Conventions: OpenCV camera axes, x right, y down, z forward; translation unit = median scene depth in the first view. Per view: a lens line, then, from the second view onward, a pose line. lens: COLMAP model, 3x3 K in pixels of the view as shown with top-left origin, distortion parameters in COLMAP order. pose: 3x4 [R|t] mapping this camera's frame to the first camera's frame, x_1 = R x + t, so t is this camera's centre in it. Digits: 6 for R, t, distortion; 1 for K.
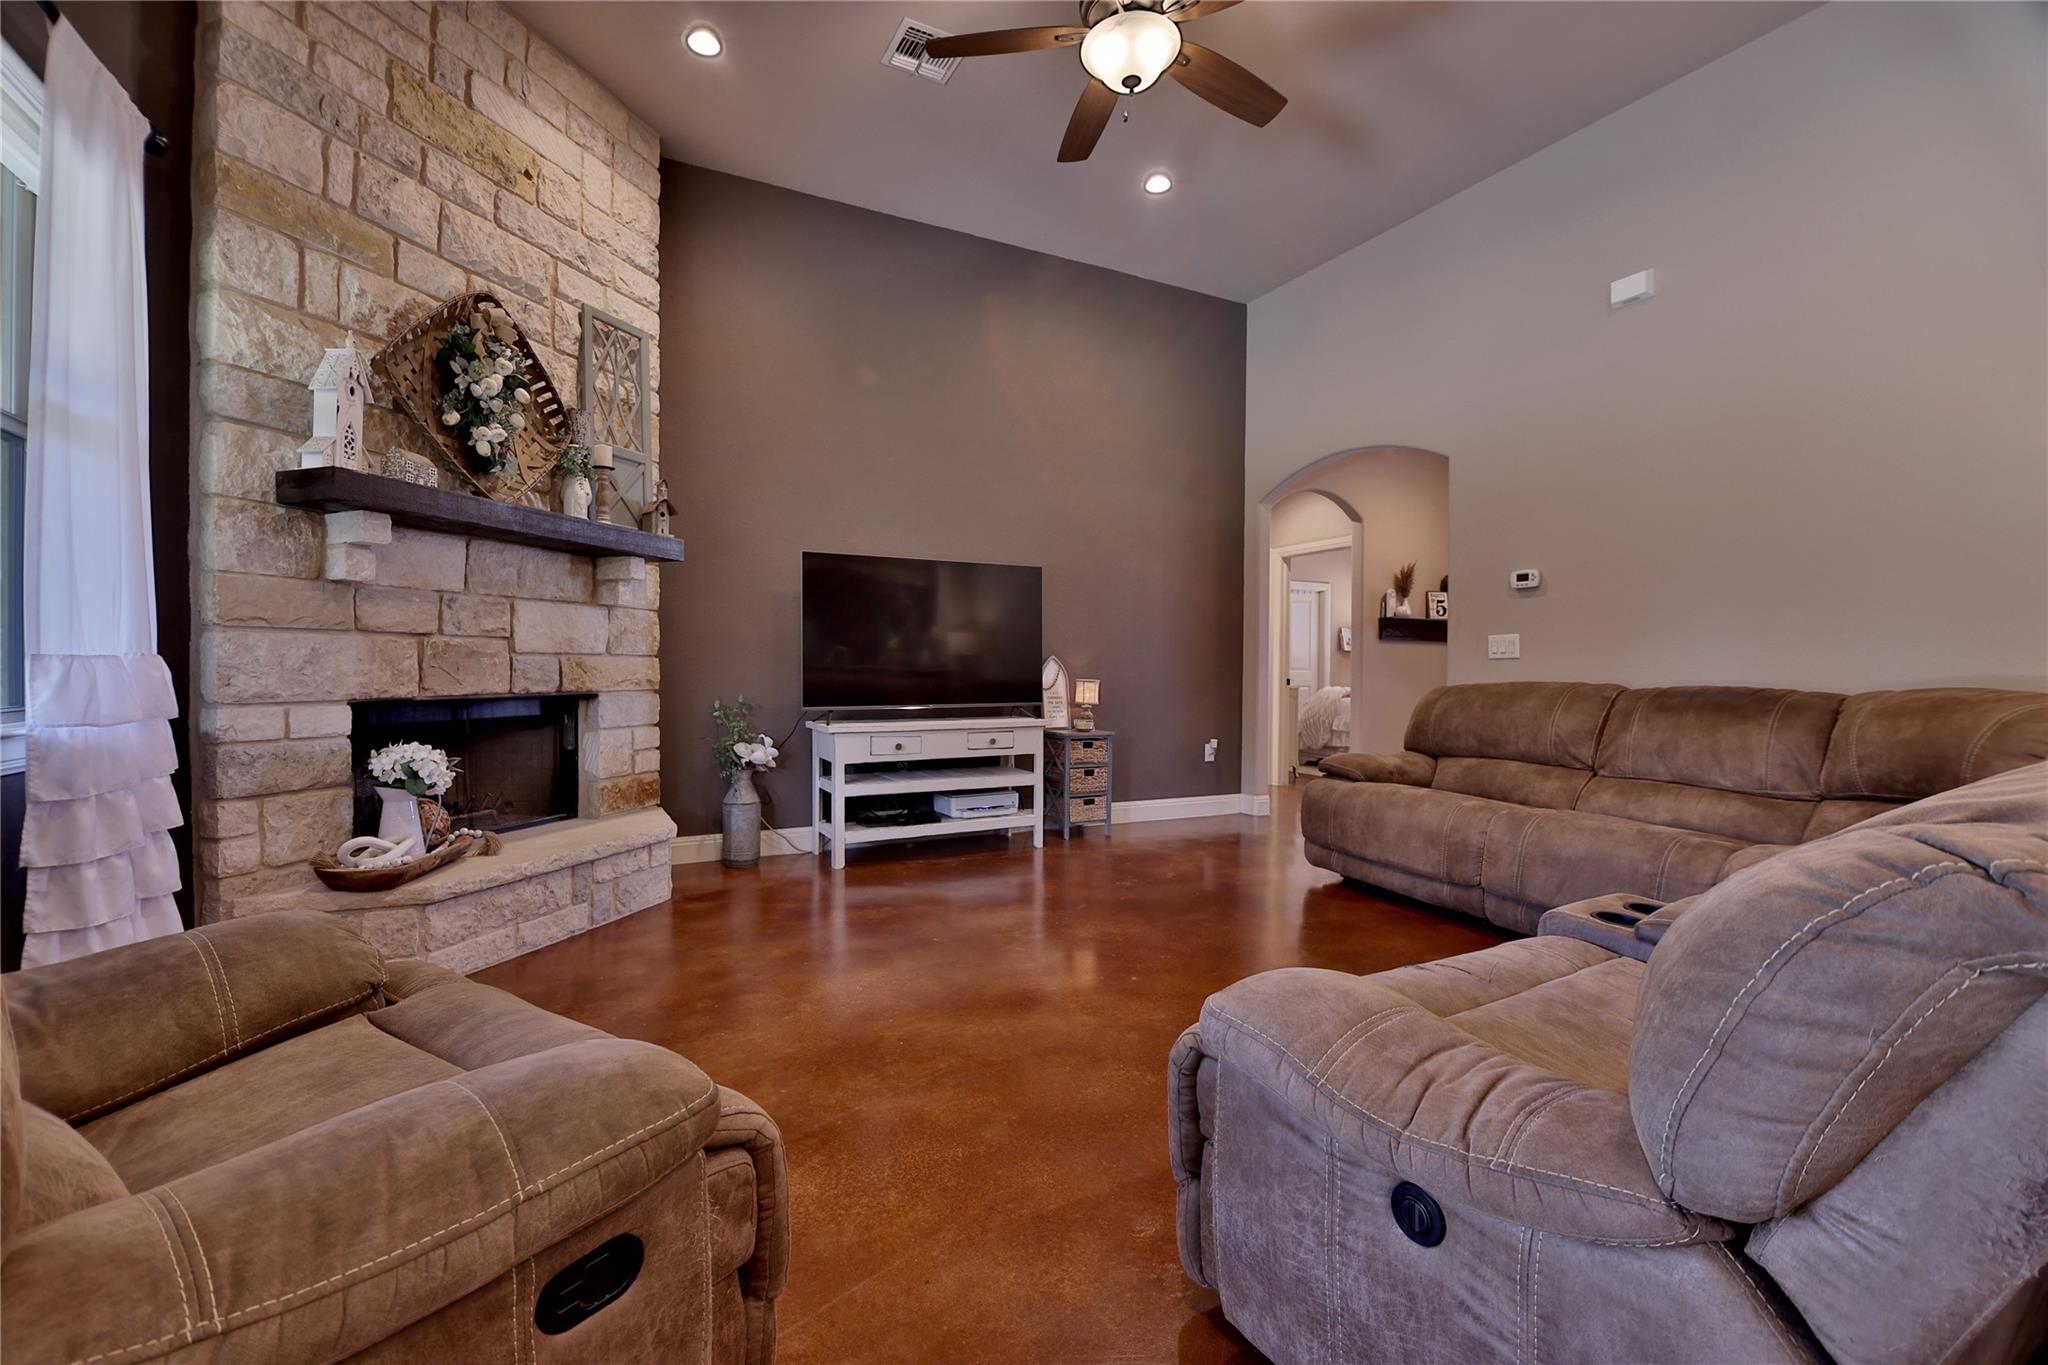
lens RADIAL K [[870.3, 0, 1006.4], [0, 870.3, 680.5], [0, 0, 1]] dist [-0.006738, -0.006165]
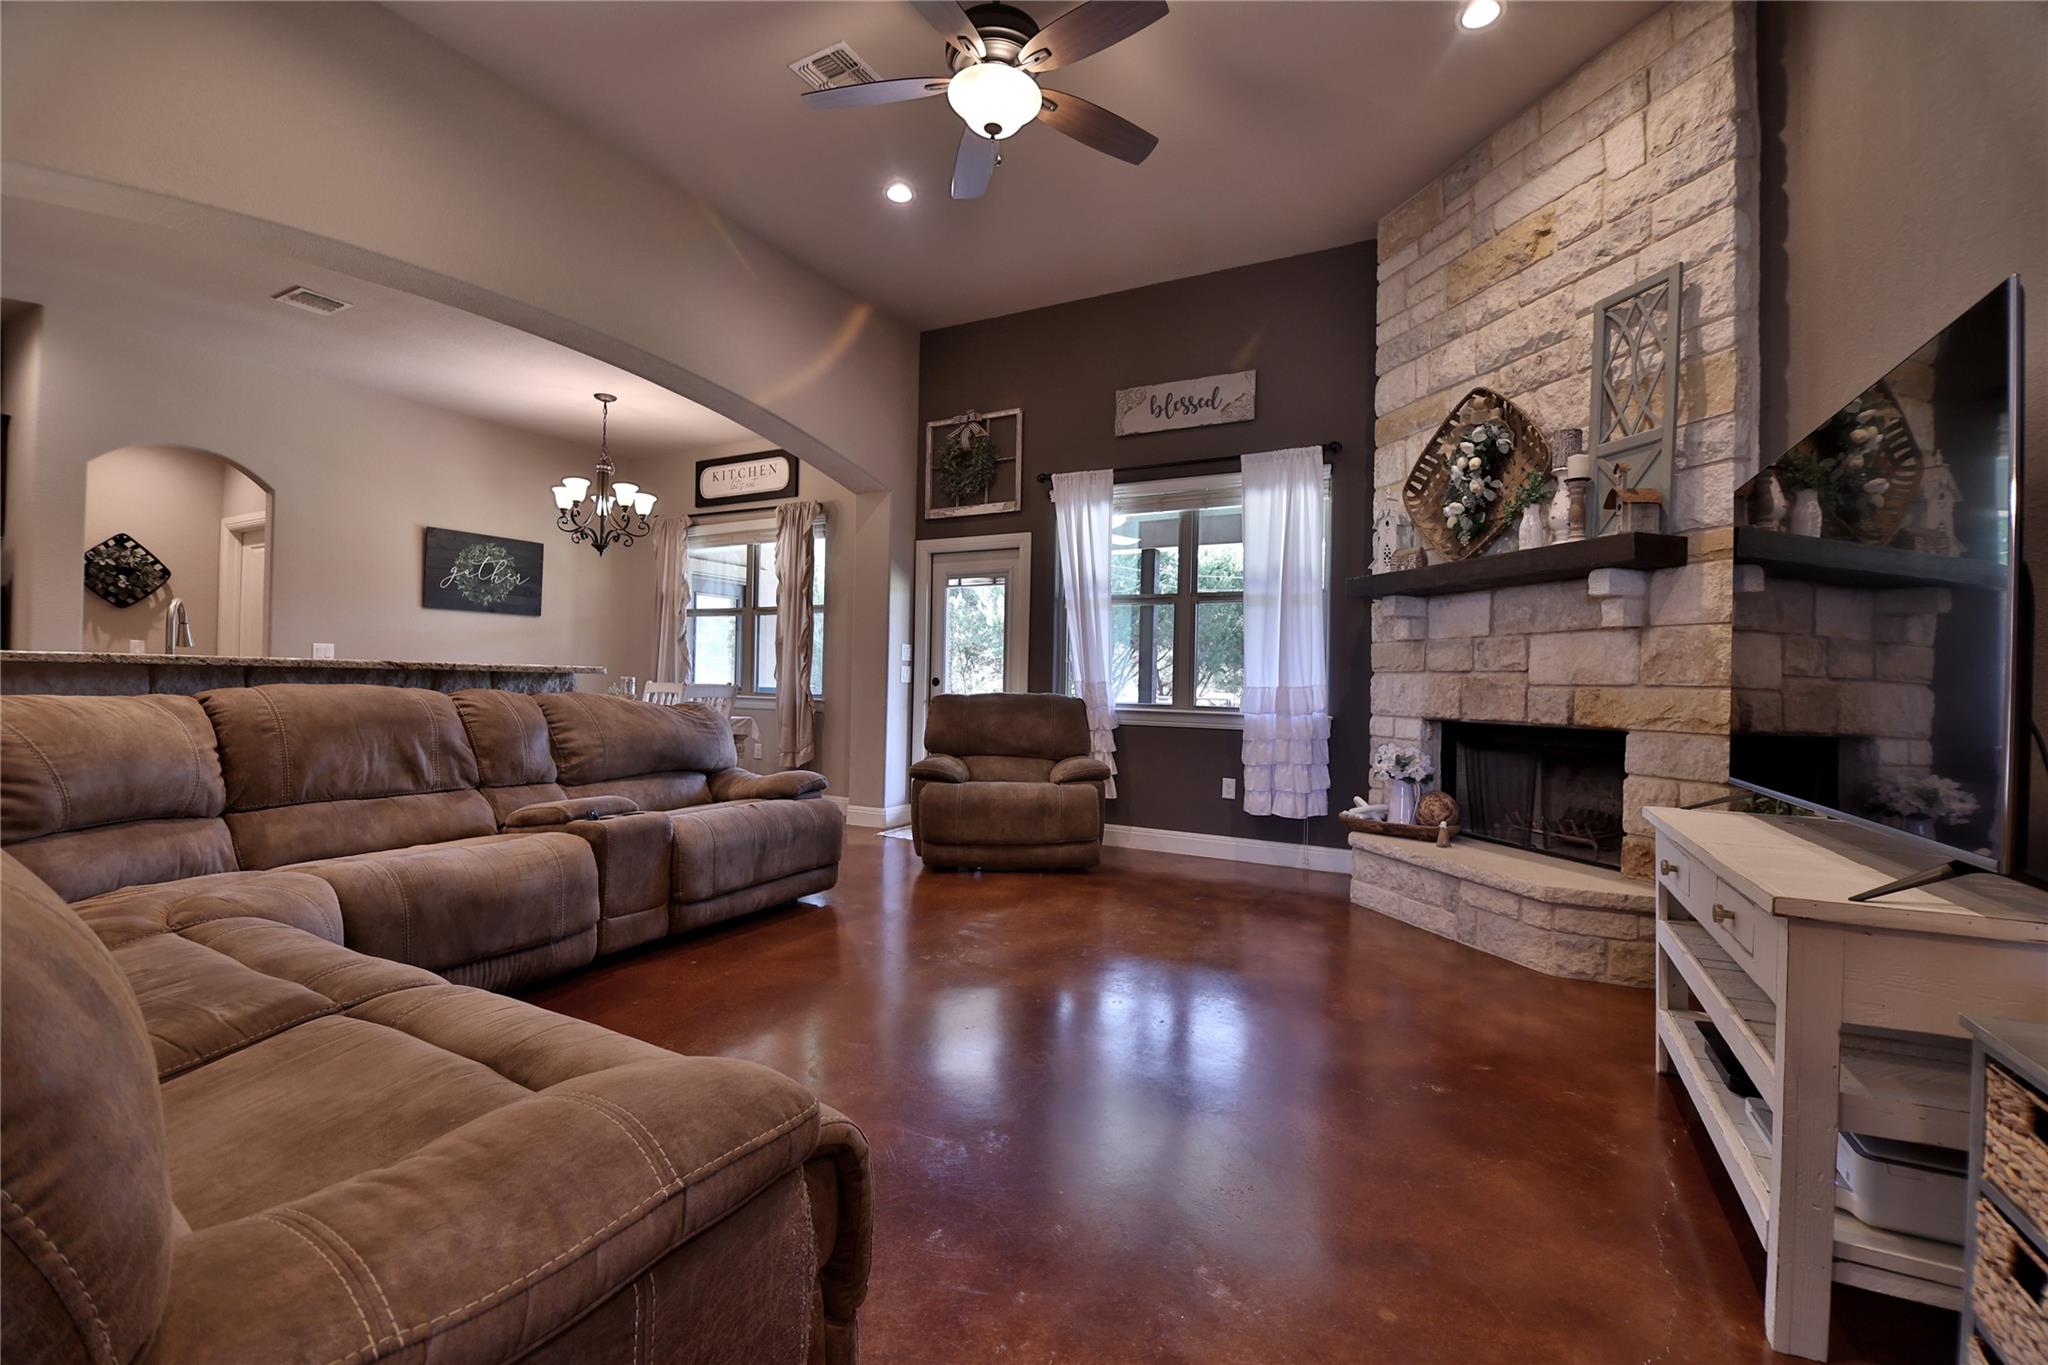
lens RADIAL K [[870.3, 0, 1019.8], [0, 870.3, 679.3], [0, 0, 1]] dist [-0.006738, -0.006165]
pose [[-0.818945, -0.023399, -0.573394, 0.589169], [-0.032555, 0.999454, 0.005711, -0.025211], [0.572947, 0.023344, -0.819260, 1.573534]]
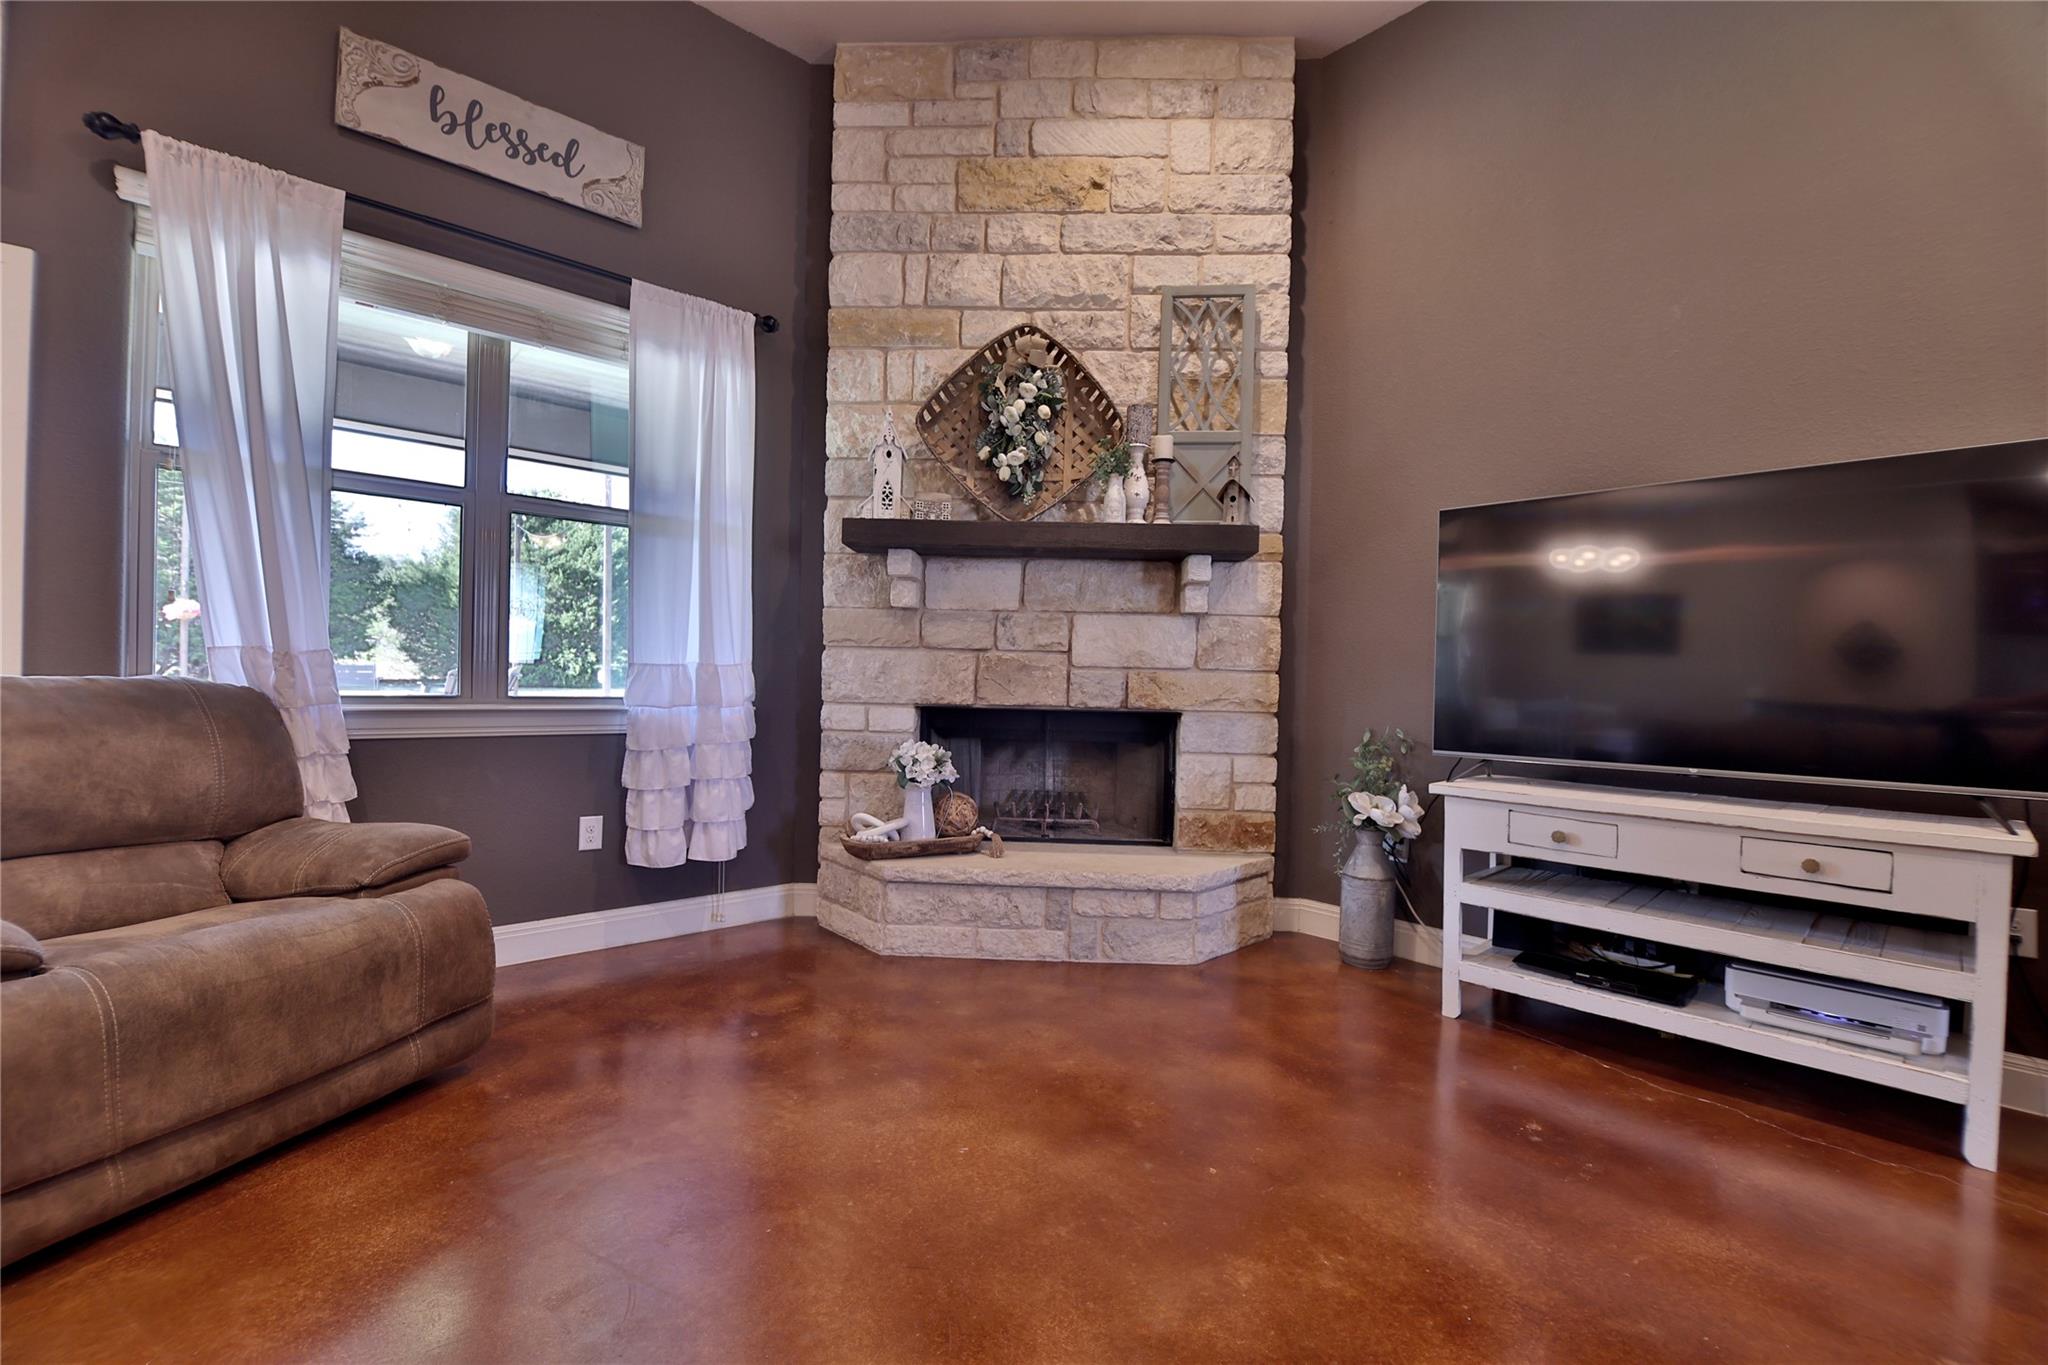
lens RADIAL K [[870.3, 0, 1035.5], [0, 870.3, 688.5], [0, 0, 1]] dist [-0.006738, -0.006165]
pose [[0.277377, 0.014506, -0.960652, 0.409021], [-0.037100, 0.999302, 0.004377, -0.009674], [0.960045, 0.034426, 0.277722, 0.702311]]
